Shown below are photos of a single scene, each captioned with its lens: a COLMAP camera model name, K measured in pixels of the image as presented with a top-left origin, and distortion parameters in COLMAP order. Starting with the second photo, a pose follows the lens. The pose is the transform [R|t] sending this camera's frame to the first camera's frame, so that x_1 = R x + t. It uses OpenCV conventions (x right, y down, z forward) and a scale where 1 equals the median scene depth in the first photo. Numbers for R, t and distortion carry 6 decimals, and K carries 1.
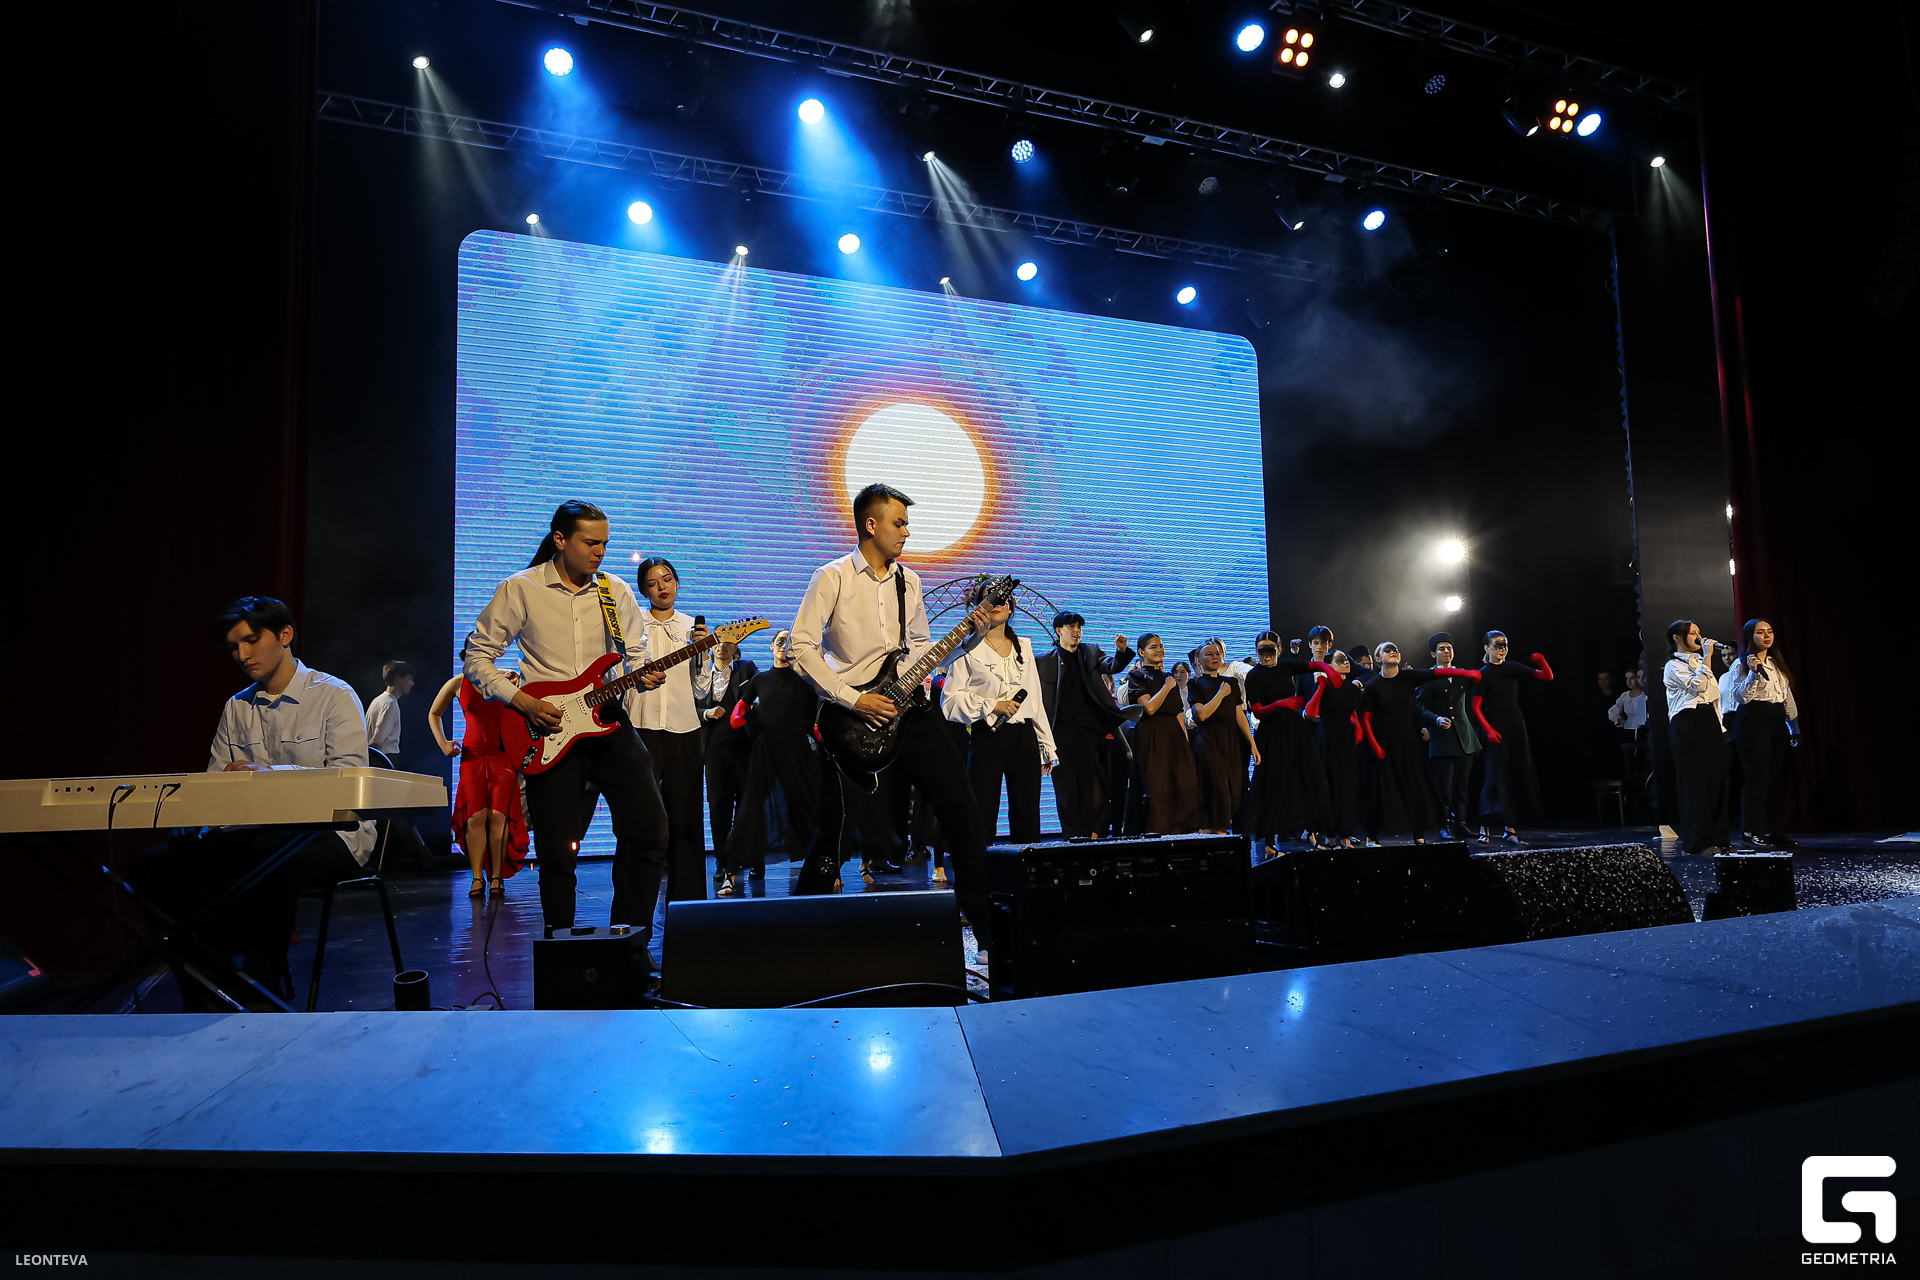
lens RADIAL K [[1311.1, 0, 967.5], [0, 1311.1, 647.9], [0, 0, 1]] dist [-0.009309, -0.001382]
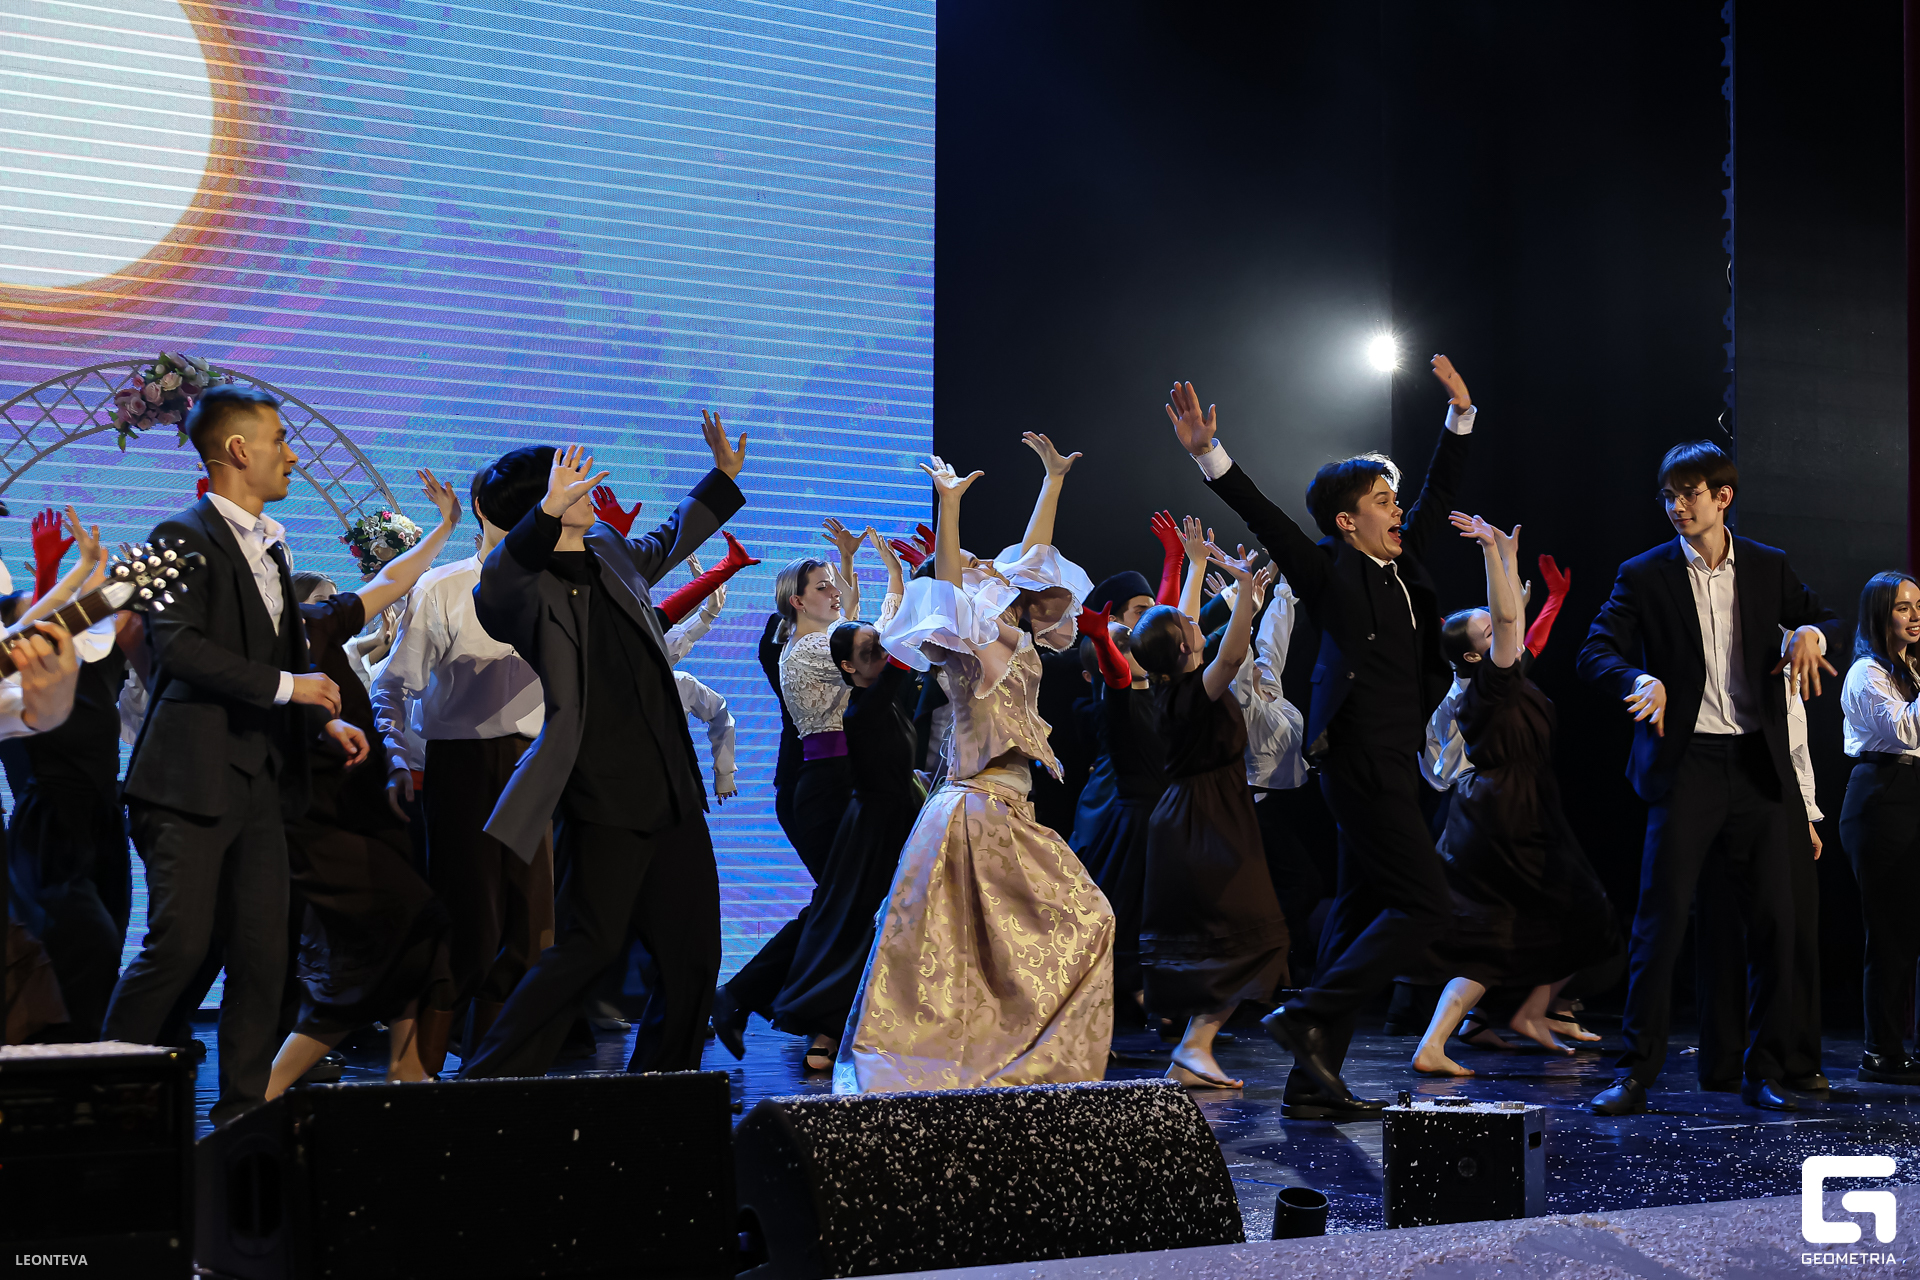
lens RADIAL K [[3385.2, 0, 1026.5], [0, 3385.2, 639.5], [0, 0, 1]] dist [0.005824, -0.020406]
pose [[0.979907, 0.042441, 0.194888, 0.153909], [-0.049055, 0.998368, 0.029231, -0.026593], [-0.193330, -0.038204, 0.980390, -0.111086]]
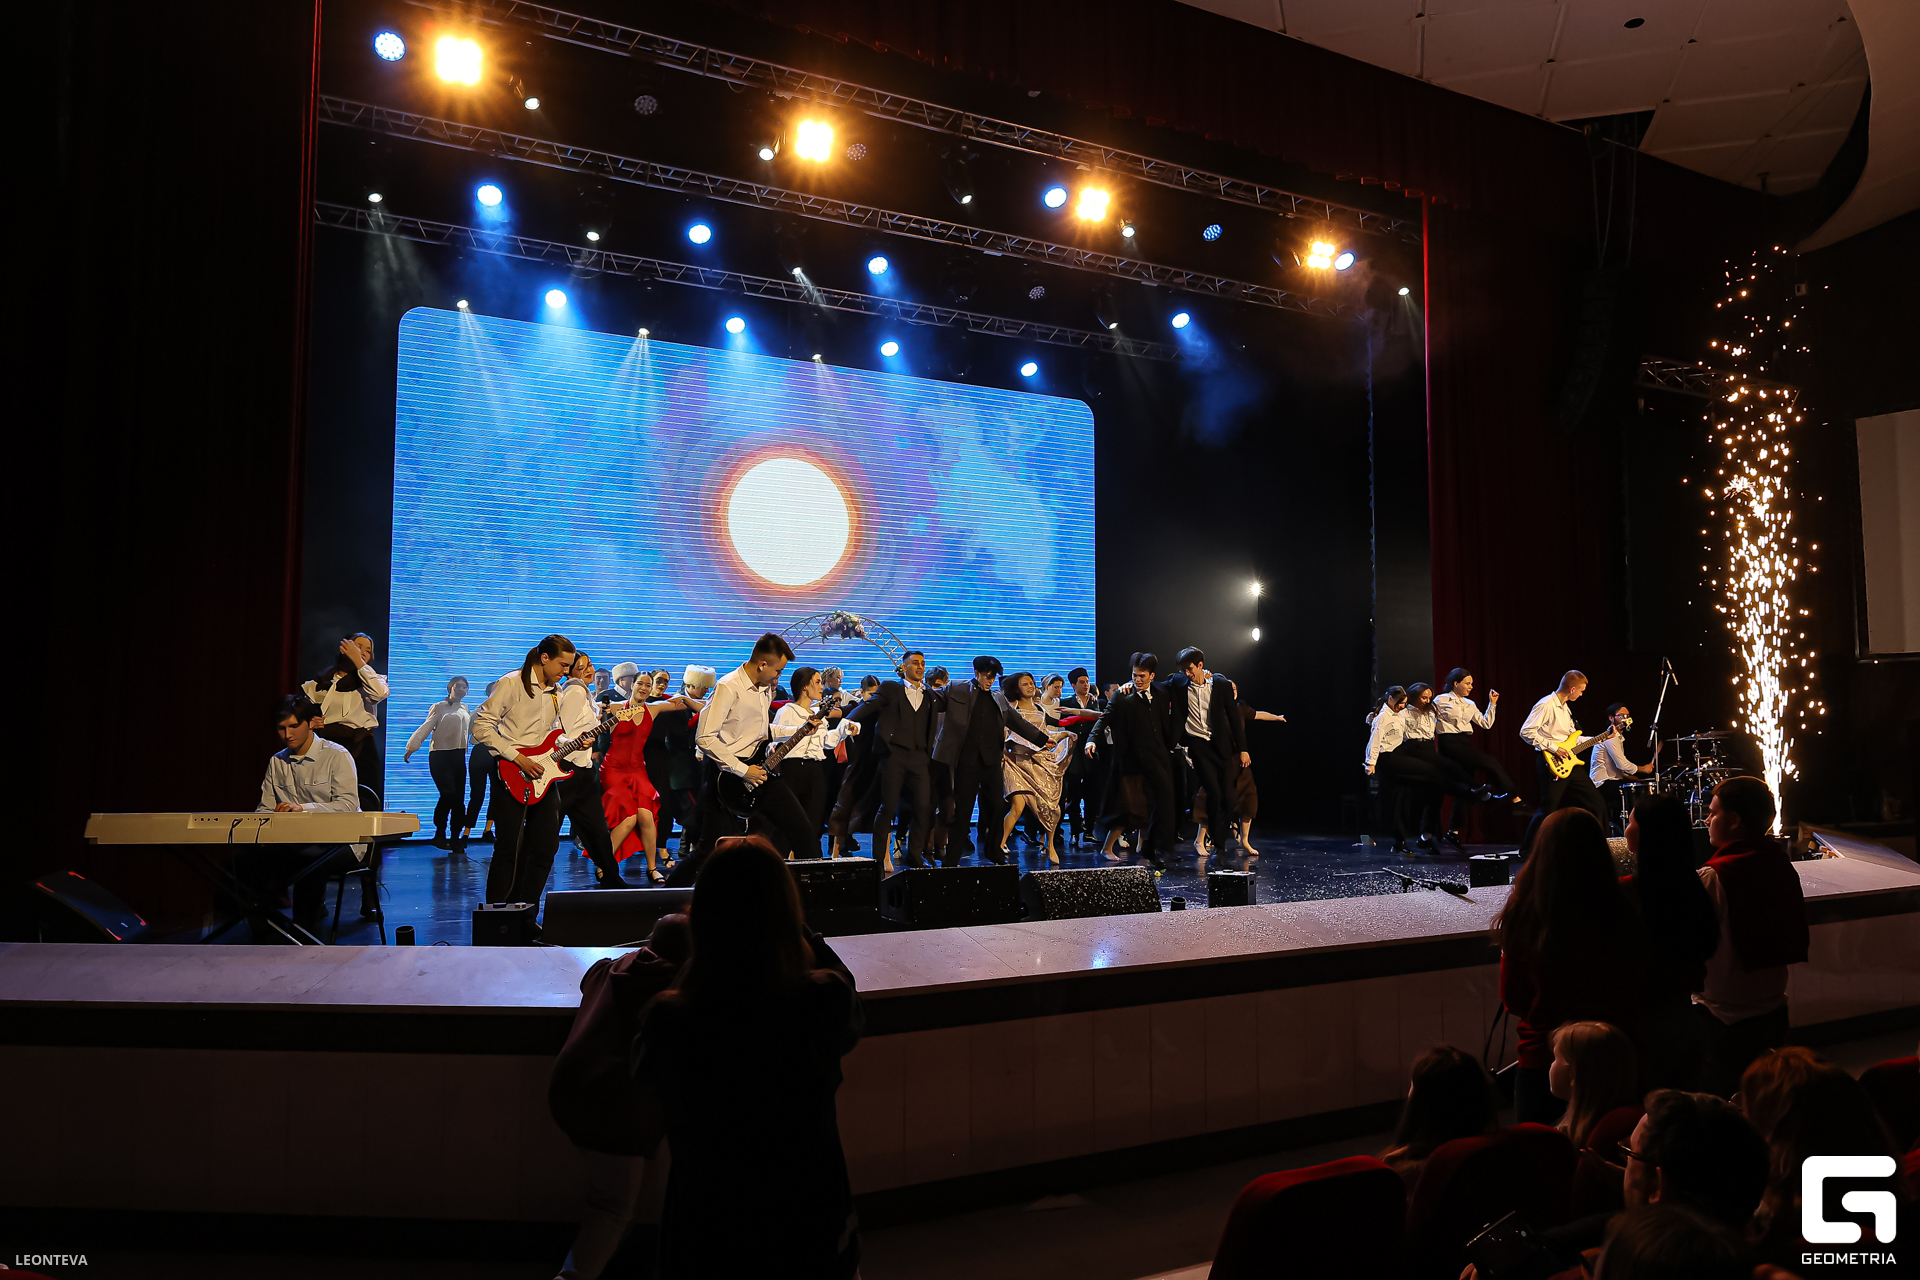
lens RADIAL K [[1315.4, 0, 960.0], [0, 1315.4, 640.0], [0, 0, 1]] dist [-0.025478, -0.004456]
pose [[0.997983, 0.031112, 0.055335, 0.126222], [-0.031760, 0.999437, 0.010858, -0.100837], [-0.054966, -0.012593, 0.998409, -0.442351]]
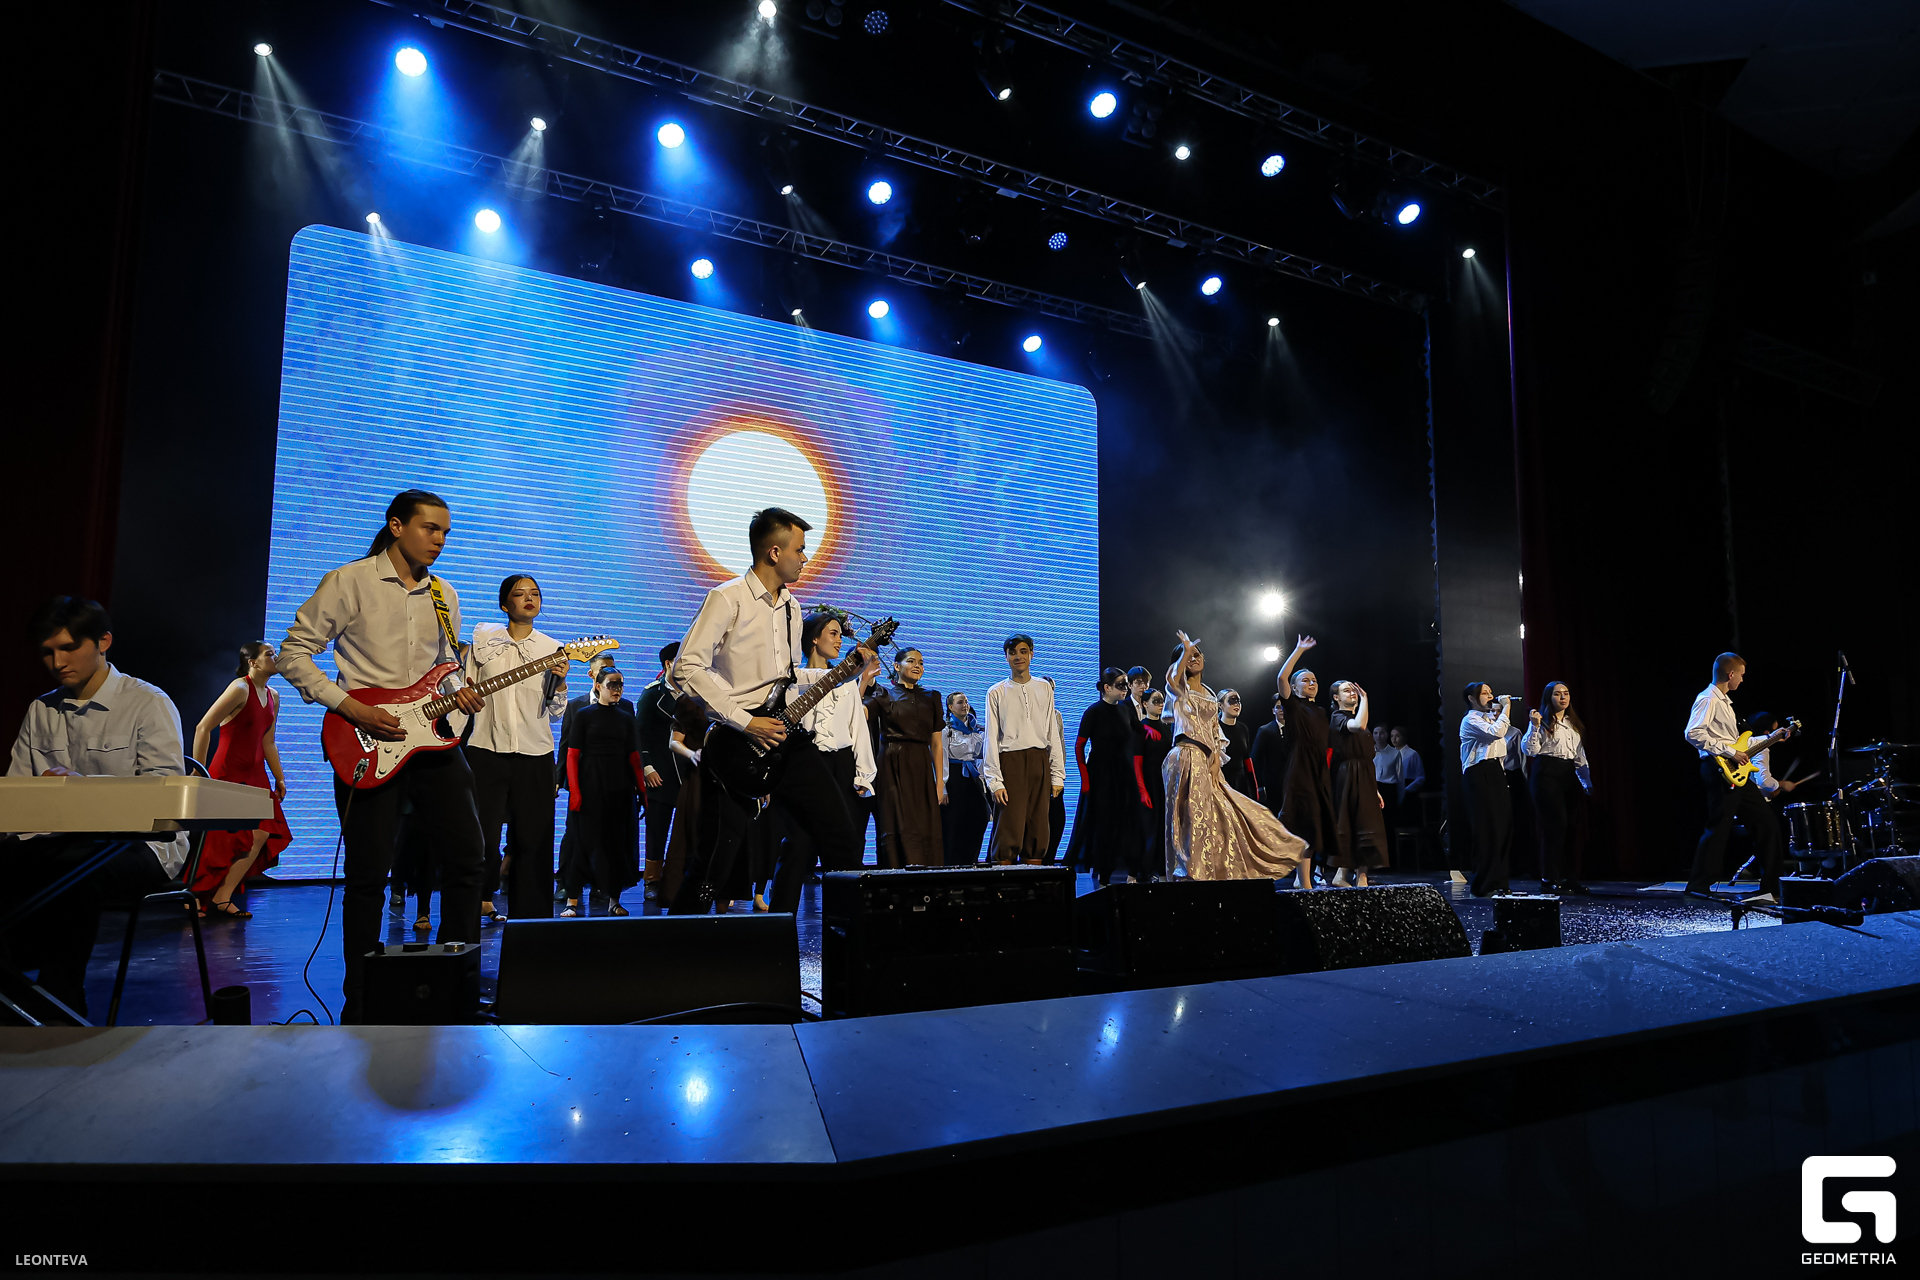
lens RADIAL K [[1311.1, 0, 967.5], [0, 1311.1, 647.9], [0, 0, 1]] dist [-0.009309, -0.001382]
pose [[0.991070, 0.043666, 0.125989, -0.006810], [-0.040525, 0.998803, -0.027386, -0.000647], [-0.127034, 0.022035, 0.991654, -0.023943]]
